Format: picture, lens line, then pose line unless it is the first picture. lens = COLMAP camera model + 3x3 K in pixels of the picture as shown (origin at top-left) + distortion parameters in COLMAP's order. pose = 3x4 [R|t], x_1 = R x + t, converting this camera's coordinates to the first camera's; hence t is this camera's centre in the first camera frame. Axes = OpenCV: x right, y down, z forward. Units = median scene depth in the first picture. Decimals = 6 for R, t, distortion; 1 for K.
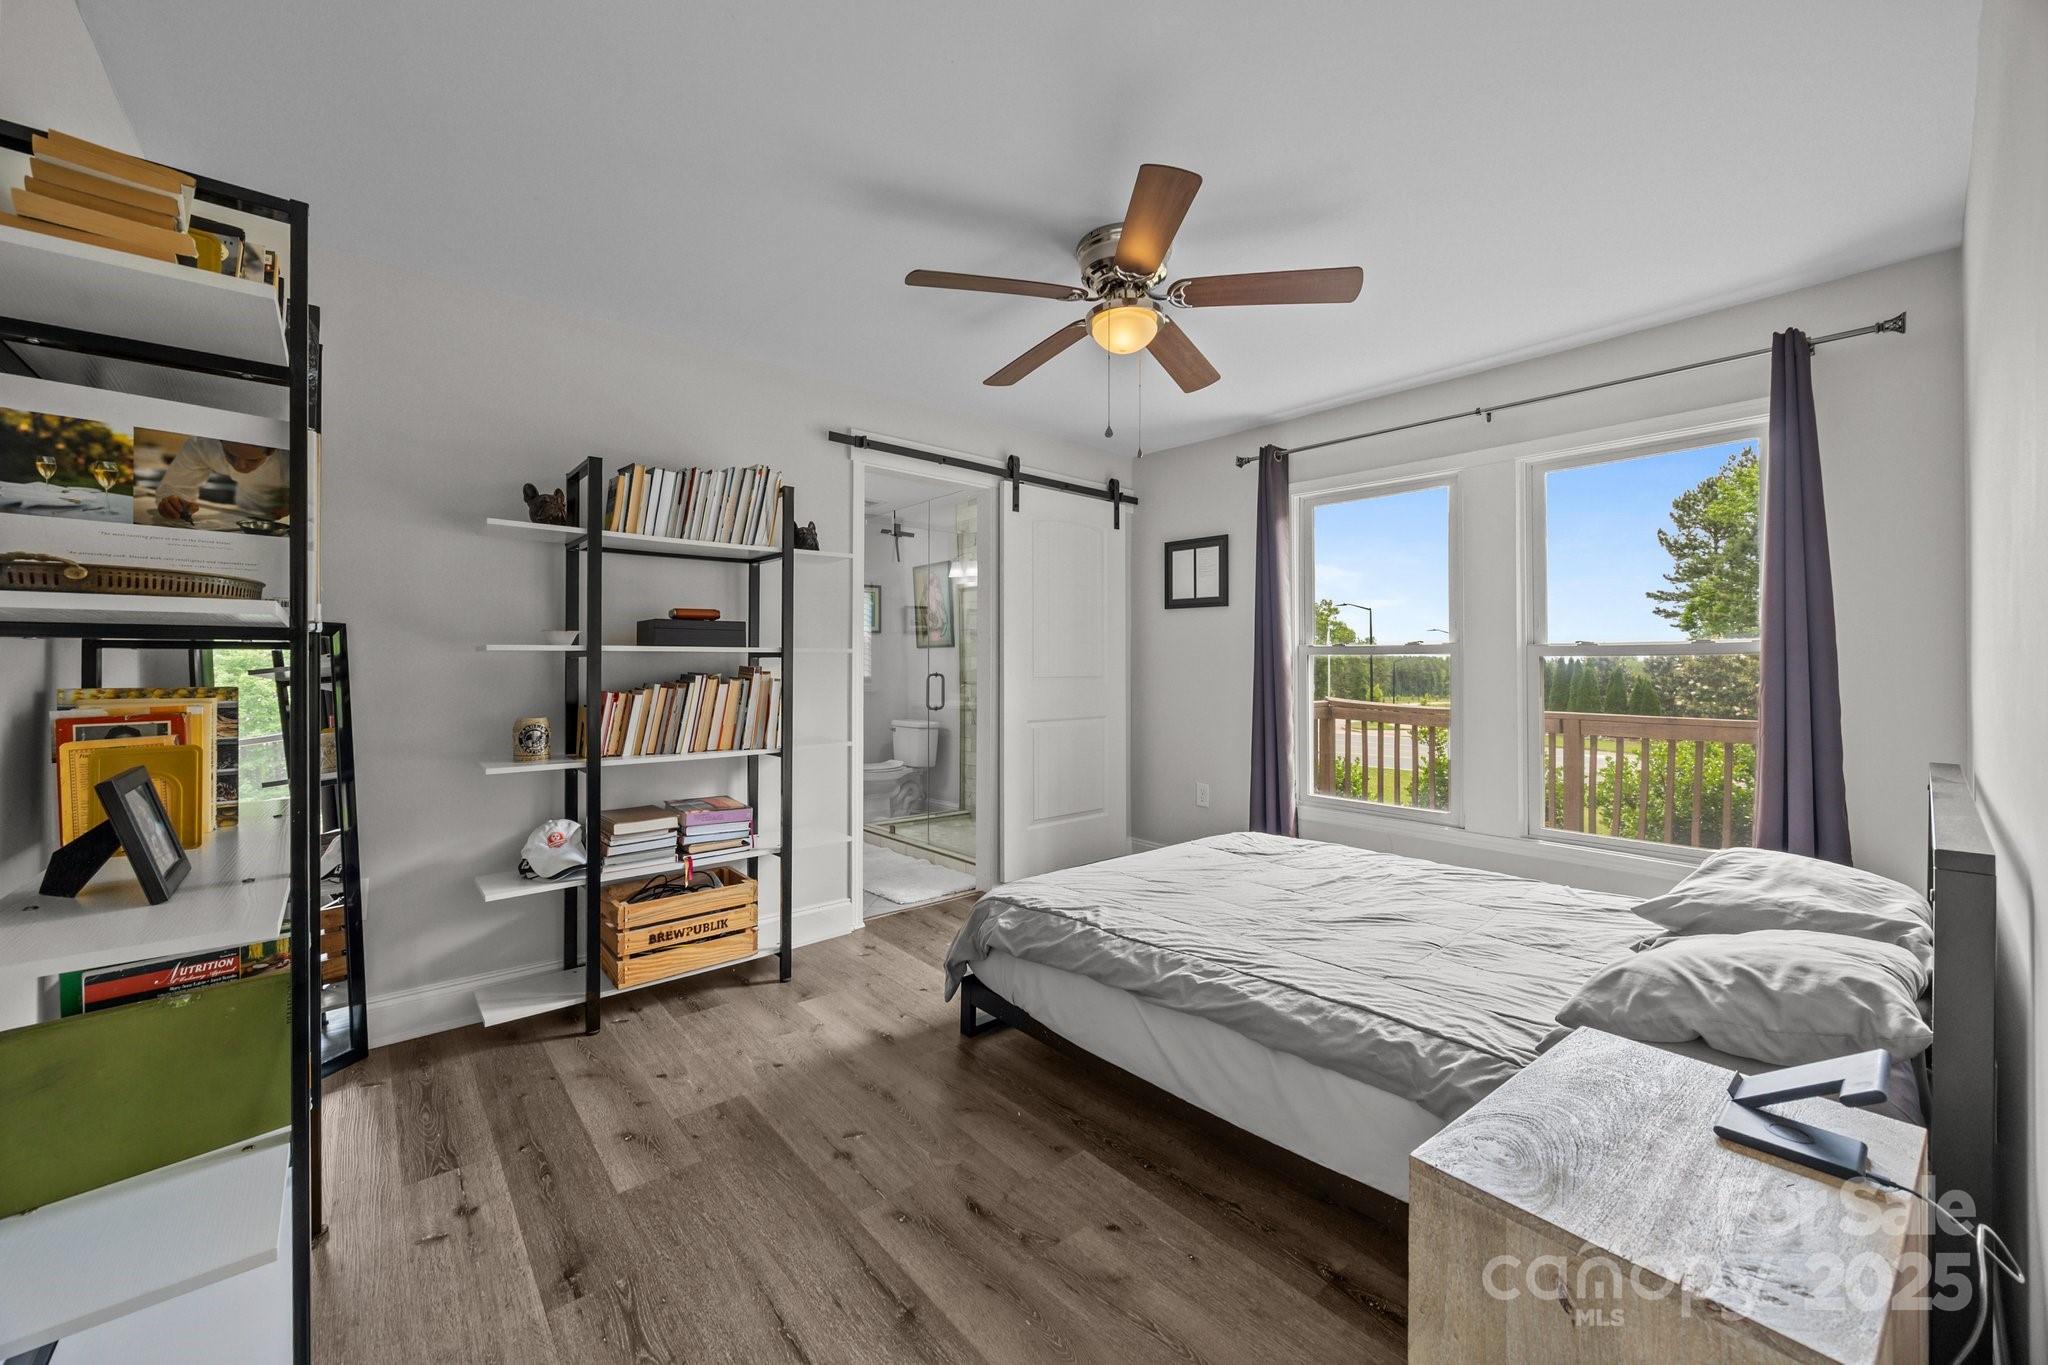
lens RADIAL K [[779.1, 0, 1033.0], [0, 779.1, 677.7], [0, 0, 1]] dist [-0.000925, 0.000082]
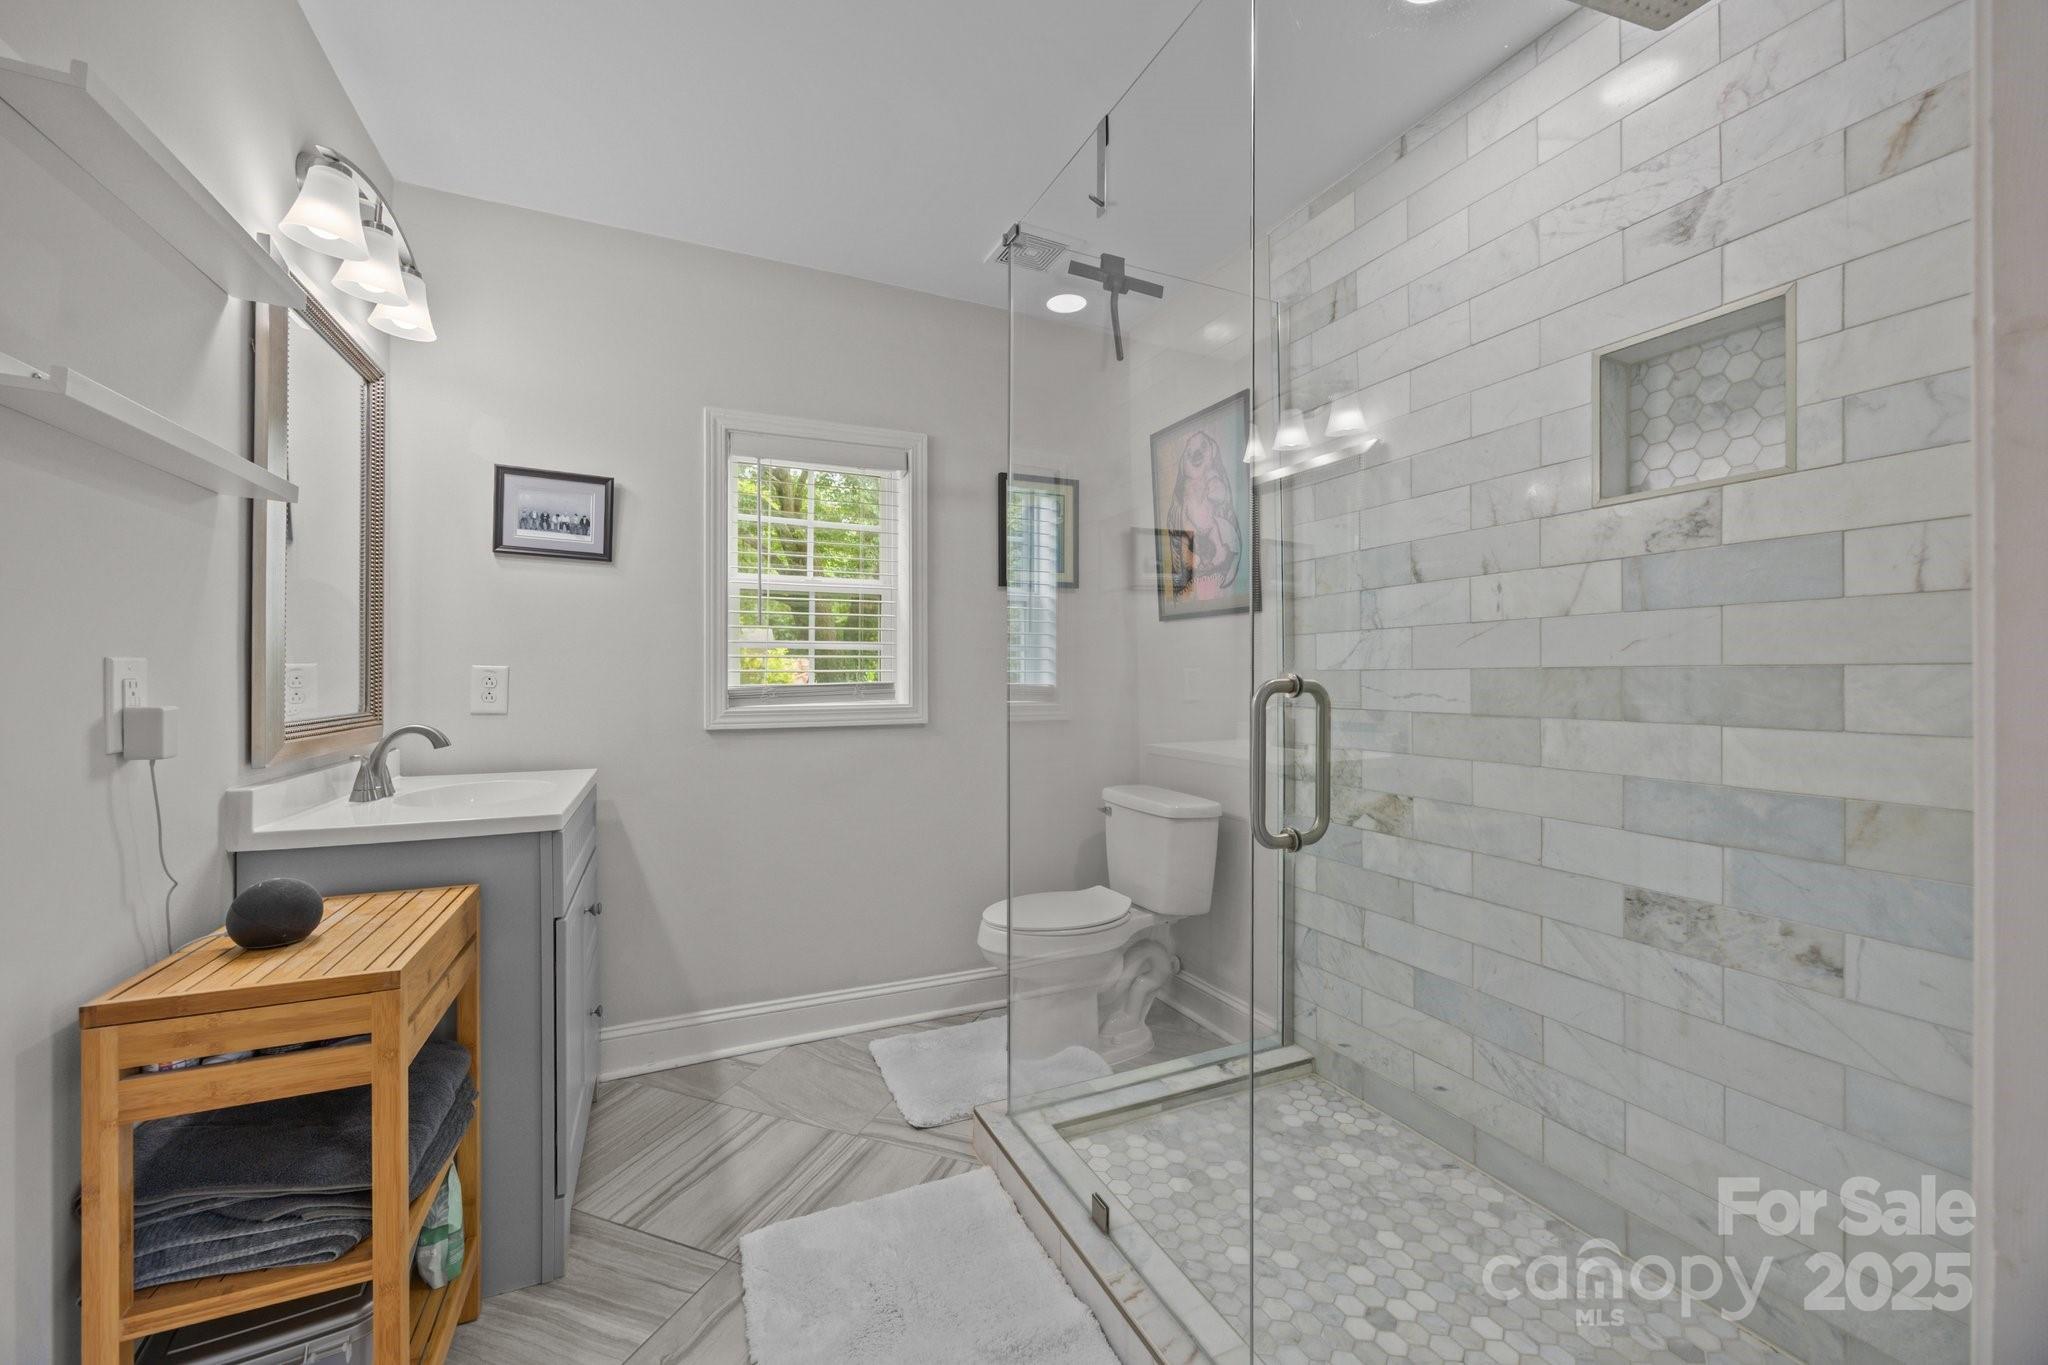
lens RADIAL K [[779.1, 0, 1033.0], [0, 779.1, 677.7], [0, 0, 1]] dist [-0.000925, 0.000082]
pose [[0.961924, -0.002992, -0.273300, -0.101831], [-0.000144, 0.999934, -0.011452, -0.002792], [0.273316, 0.011055, 0.961861, 0.581398]]
